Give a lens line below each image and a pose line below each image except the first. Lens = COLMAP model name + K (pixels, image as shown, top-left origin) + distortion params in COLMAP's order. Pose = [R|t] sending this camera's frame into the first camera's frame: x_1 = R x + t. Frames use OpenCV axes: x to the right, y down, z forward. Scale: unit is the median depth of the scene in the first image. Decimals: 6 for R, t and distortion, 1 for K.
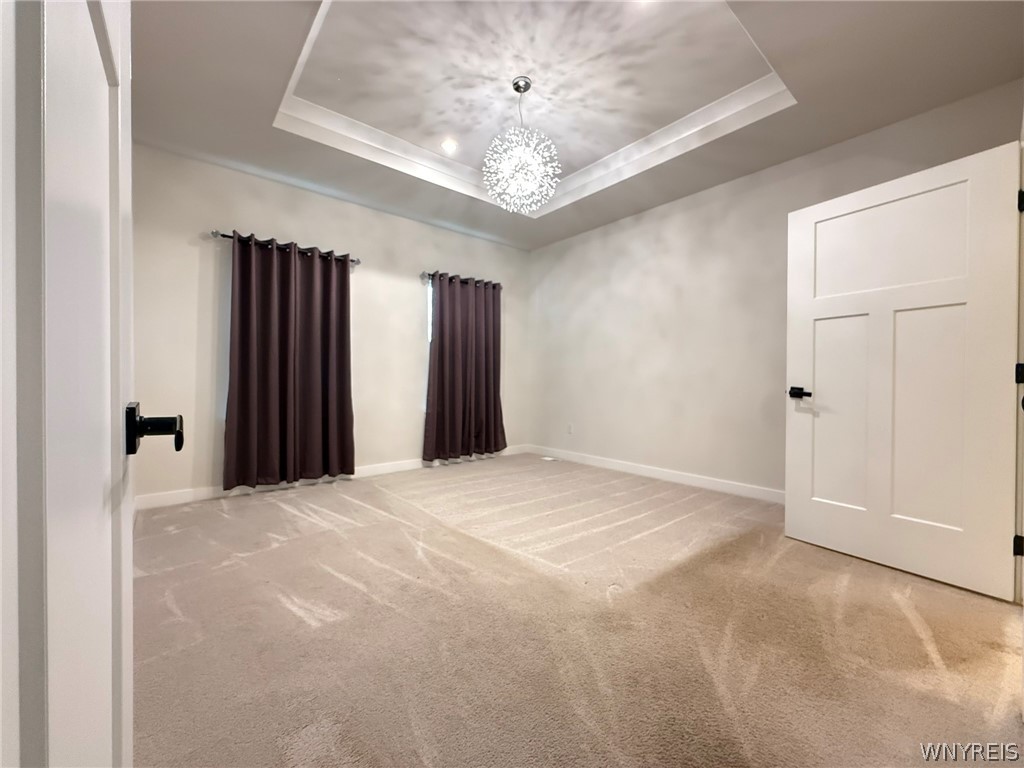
lens RADIAL K [[407.6, 0, 509.1], [0, 407.6, 384.0], [0, 0, 1]] dist [-0.000076, 0.000253]
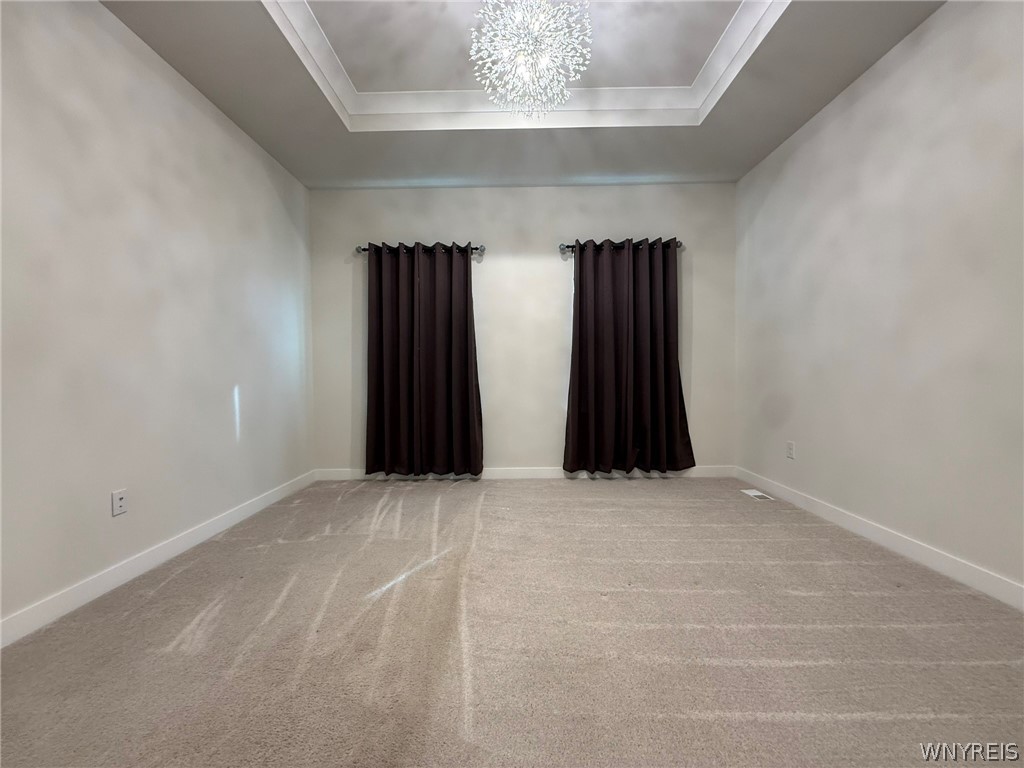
lens RADIAL K [[407.6, 0, 509.1], [0, 407.6, 384.0], [0, 0, 1]] dist [-0.000076, 0.000253]
pose [[0.759959, 0.003831, -0.649960, 0.304793], [0.007987, 0.999852, 0.015232, -0.004497], [0.649922, -0.016767, 0.759816, 0.352539]]
